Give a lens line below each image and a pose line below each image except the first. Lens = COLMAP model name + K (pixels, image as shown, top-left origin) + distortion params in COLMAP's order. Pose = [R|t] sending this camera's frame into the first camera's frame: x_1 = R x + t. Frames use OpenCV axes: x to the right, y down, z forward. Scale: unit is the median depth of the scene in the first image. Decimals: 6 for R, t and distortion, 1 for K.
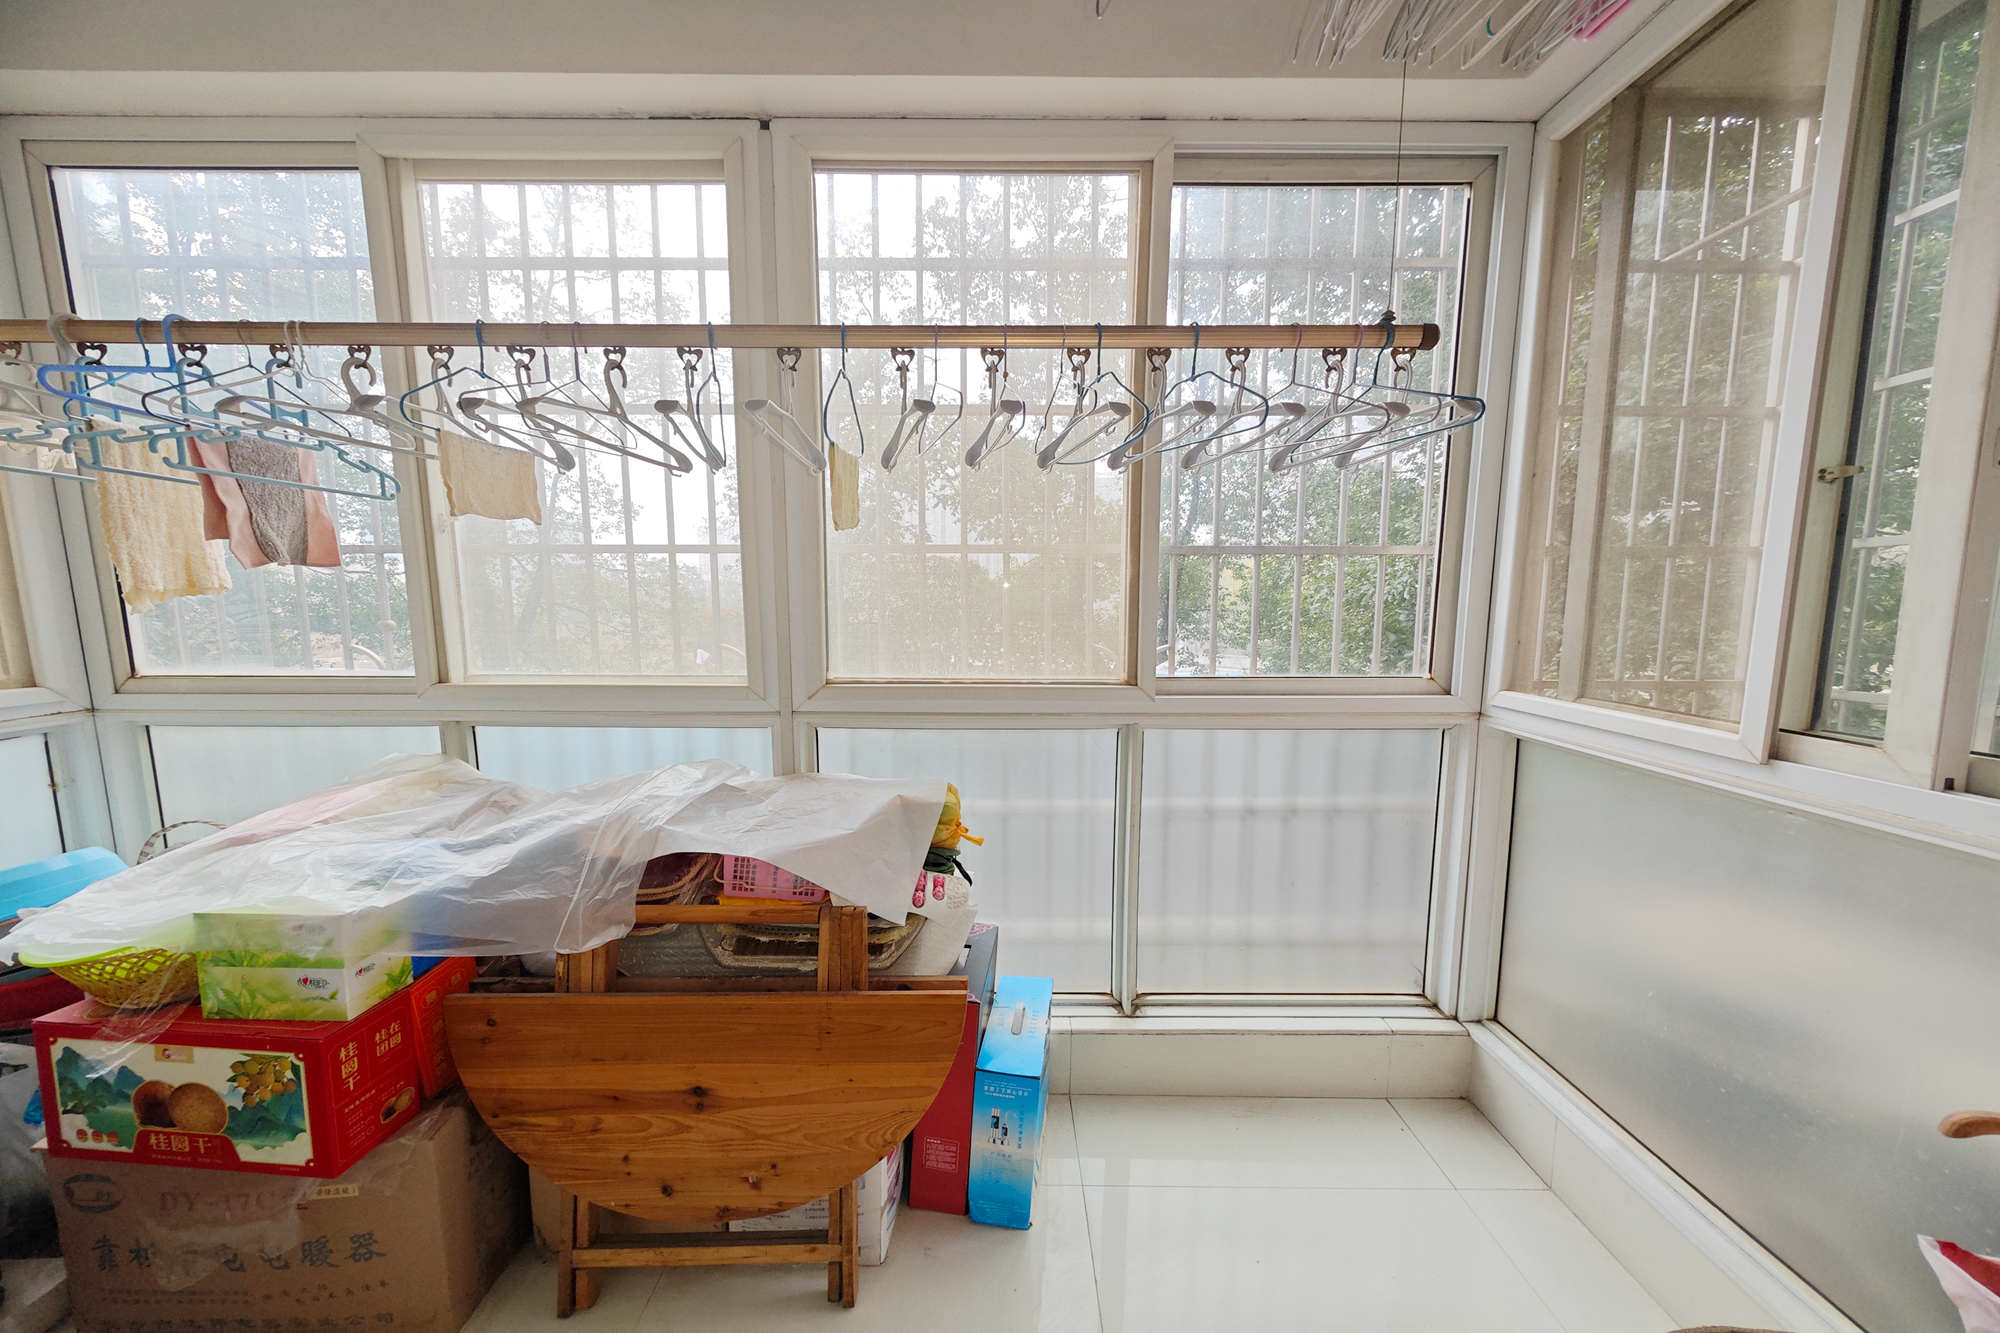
lens RADIAL K [[699.6, 0, 1002.4], [0, 699.6, 680.7], [0, 0, 1]] dist [-0.001714, 0.000743]
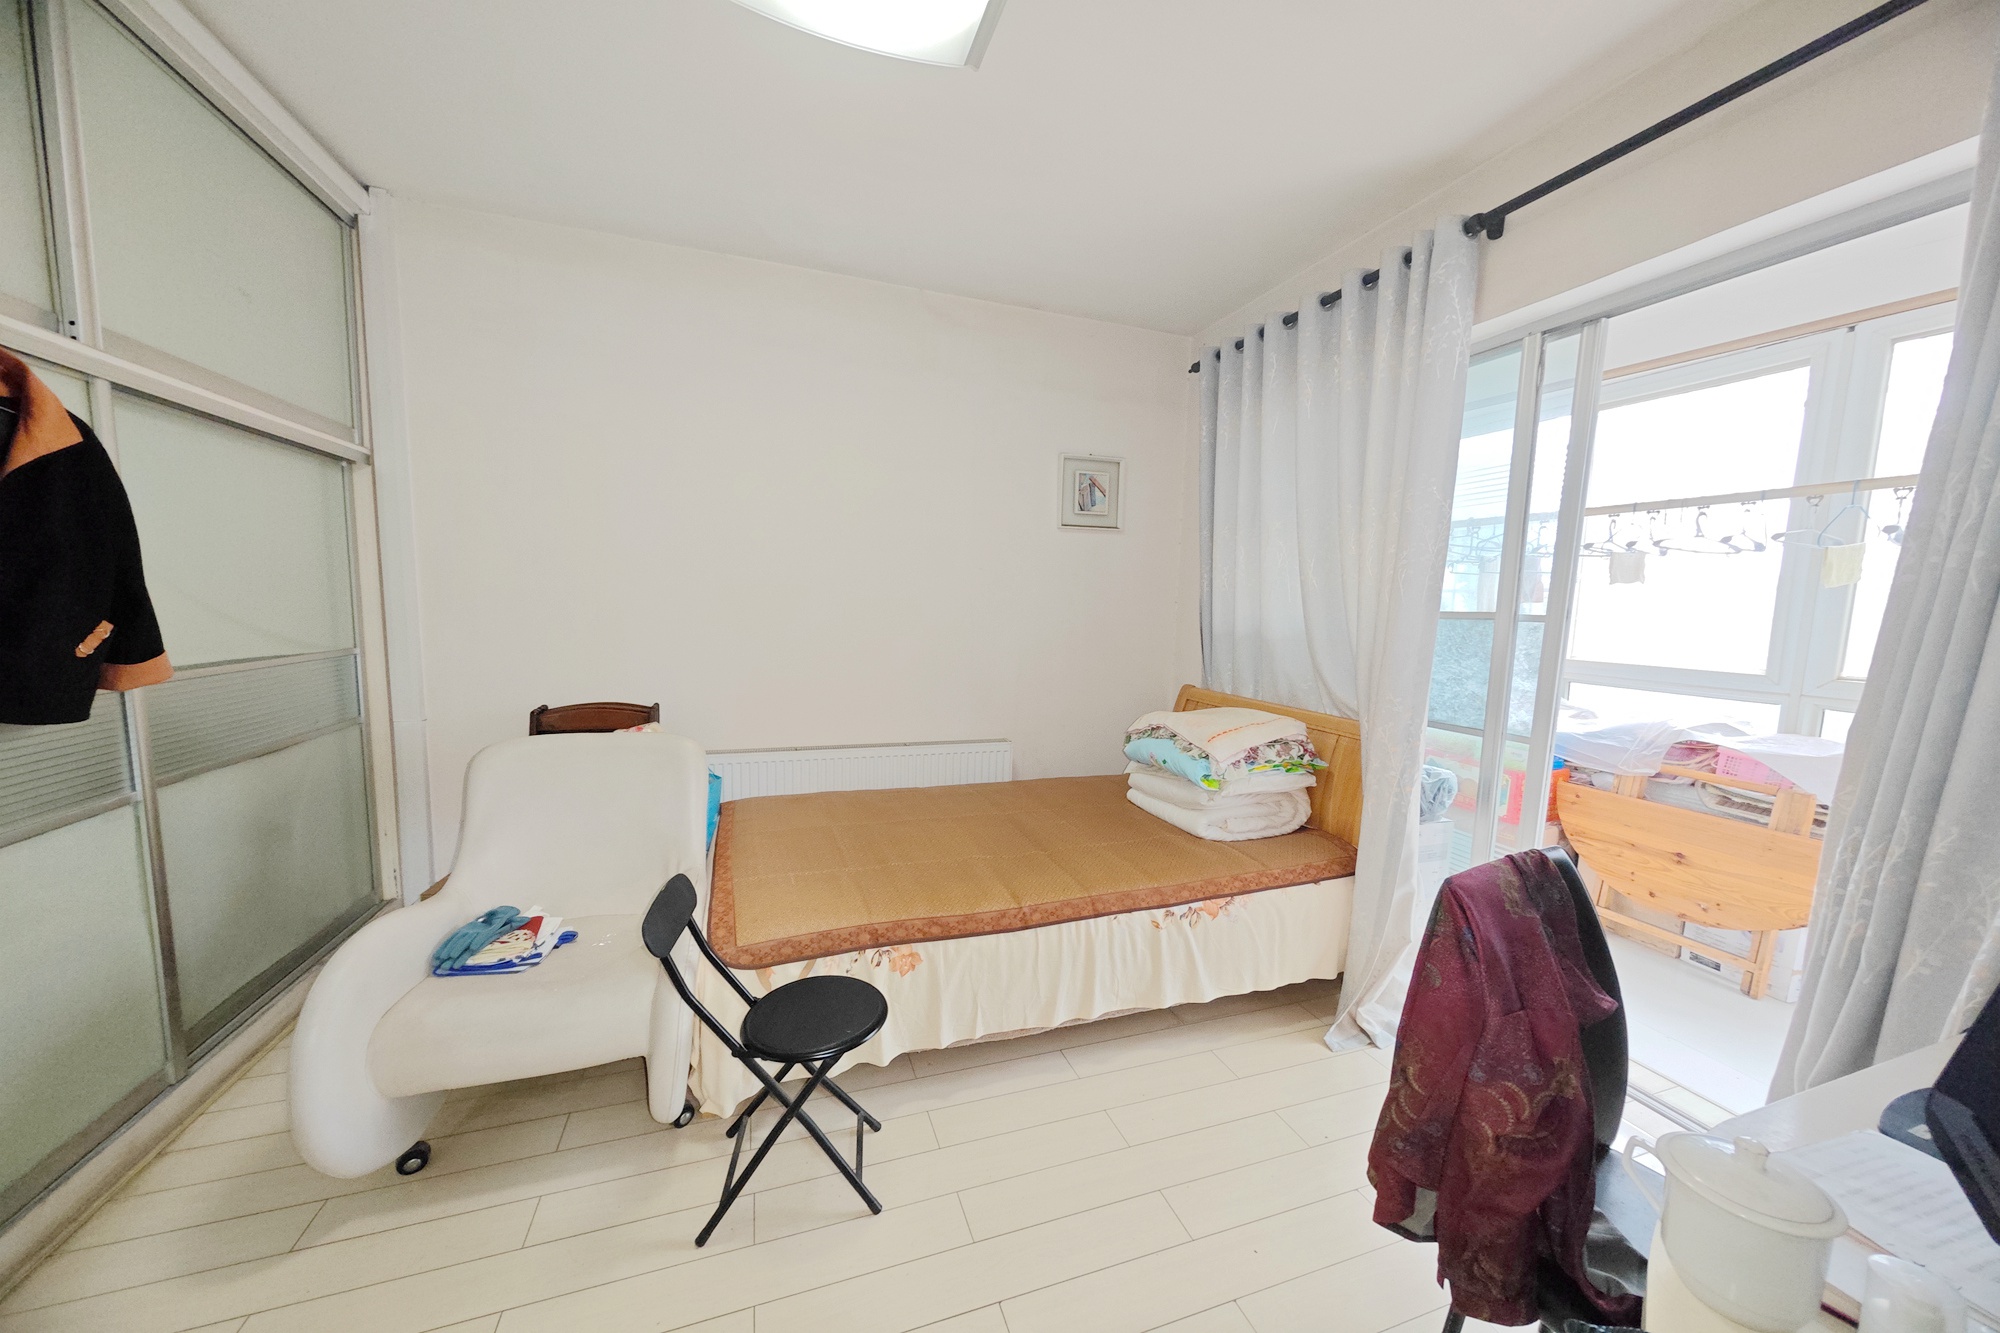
lens RADIAL K [[699.6, 0, 1002.3], [0, 699.6, 673.7], [0, 0, 1]] dist [-0.001714, 0.000743]
pose [[0.313116, 0.114222, -0.942821, 0.829749], [-0.134044, 0.988119, 0.075193, 0.165620], [0.940208, 0.102836, 0.324706, -1.619188]]
